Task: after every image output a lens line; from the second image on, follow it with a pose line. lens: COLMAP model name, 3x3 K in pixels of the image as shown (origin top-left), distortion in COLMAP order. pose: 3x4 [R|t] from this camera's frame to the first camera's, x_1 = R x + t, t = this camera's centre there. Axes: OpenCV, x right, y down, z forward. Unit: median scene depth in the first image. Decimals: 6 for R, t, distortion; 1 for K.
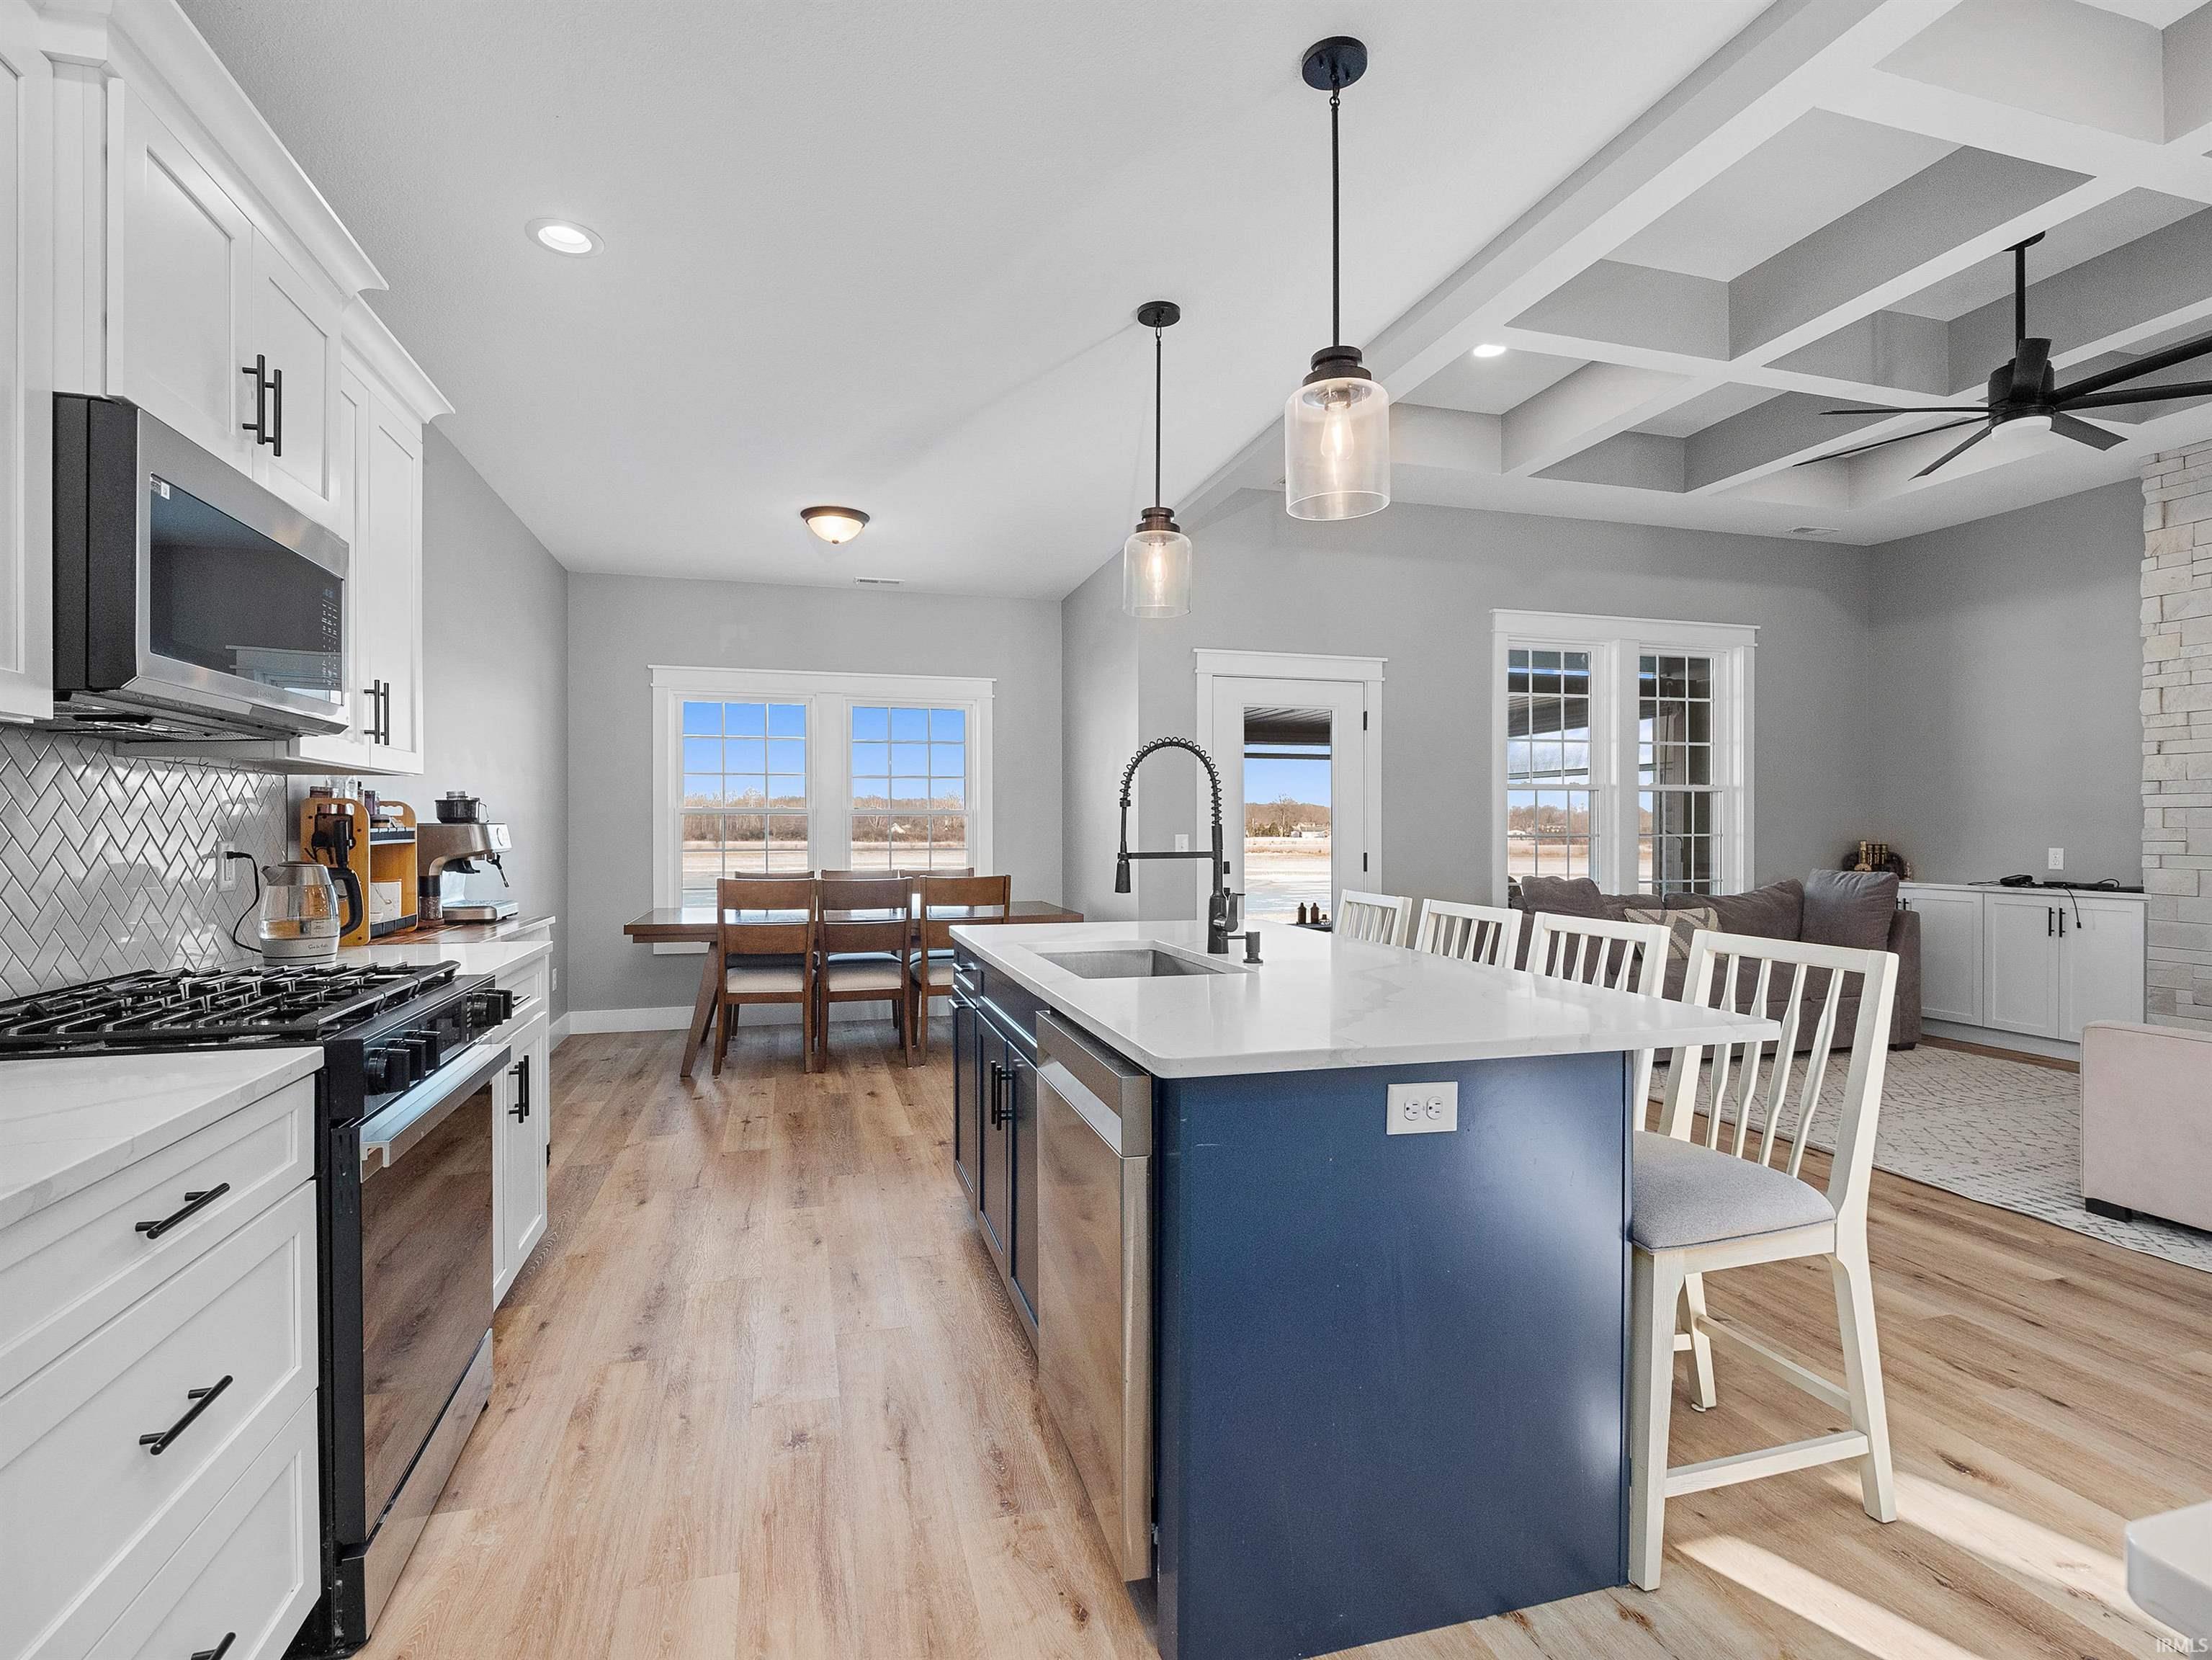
lens RADIAL K [[1085.0, 0, 1105.8], [0, 1085.0, 826.7], [0, 0, 1]] dist [-0.008730, -0.001108]
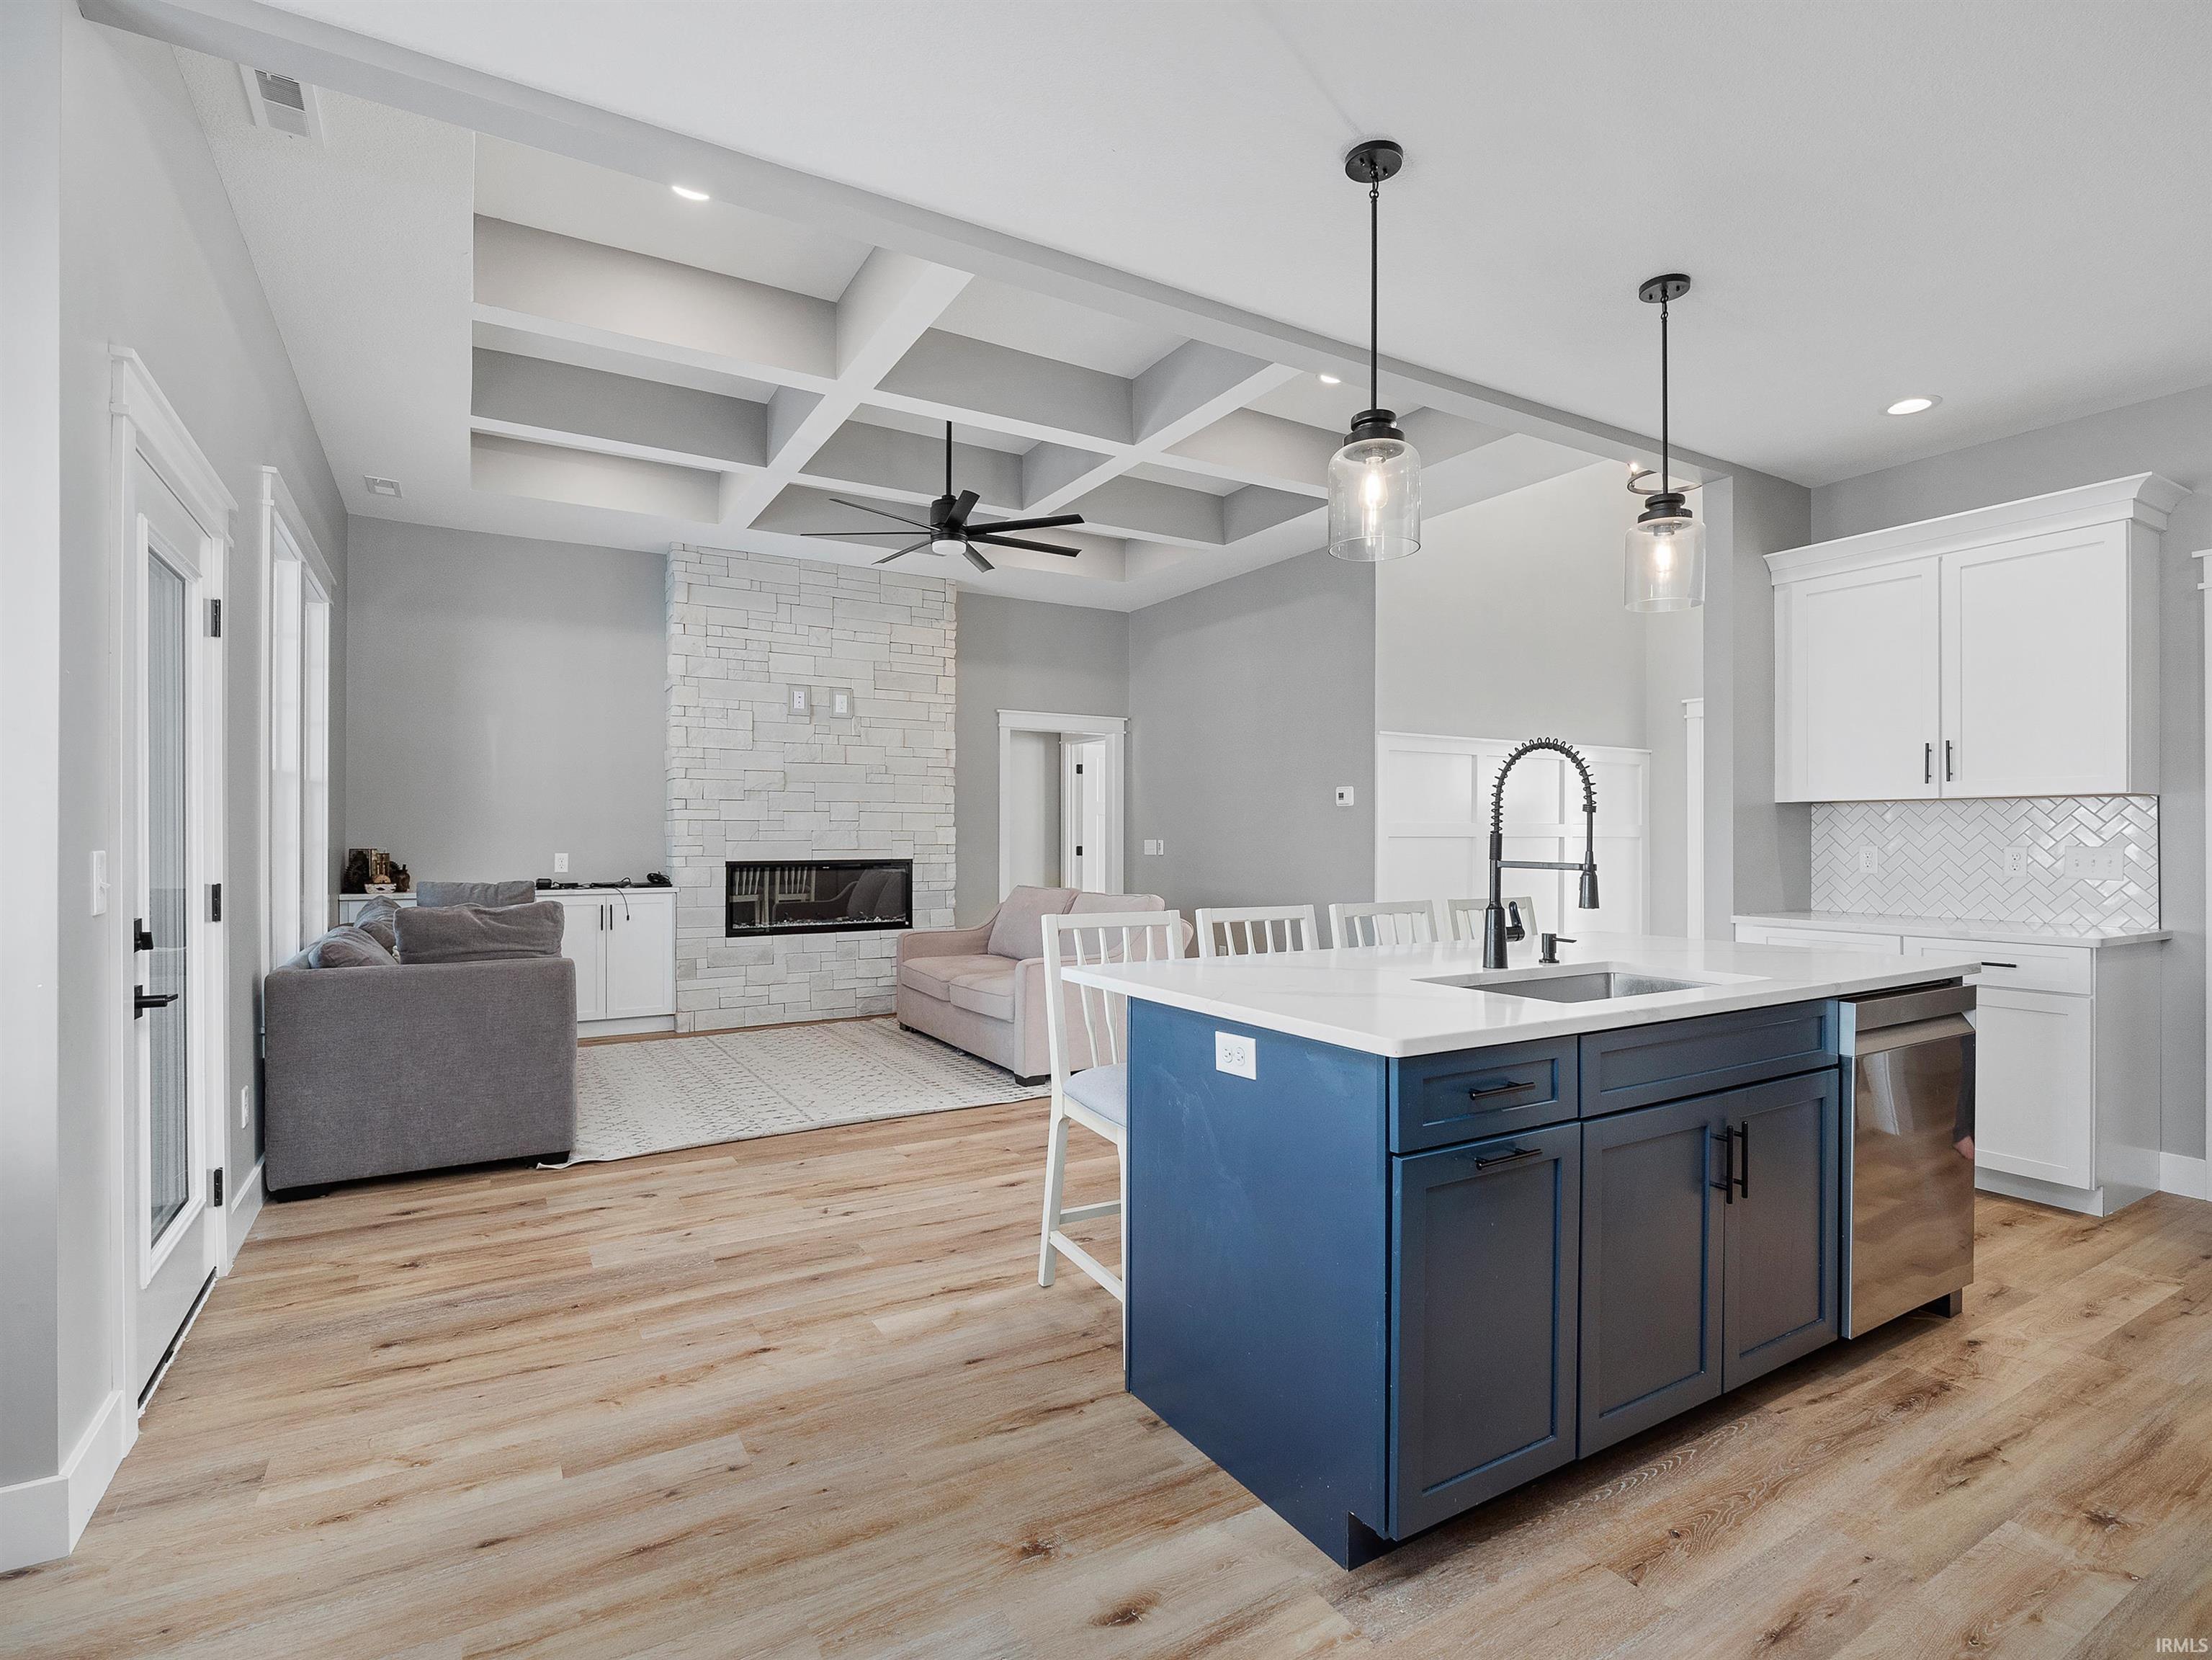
lens RADIAL K [[1085.0, 0, 1088.5], [0, 1085.0, 829.1], [0, 0, 1]] dist [-0.008730, -0.001108]
pose [[-0.246121, 0.008125, 0.969205, -0.389913], [-0.001215, 0.999961, -0.008691, 0.004036], [-0.969238, -0.003317, -0.246102, 0.843668]]
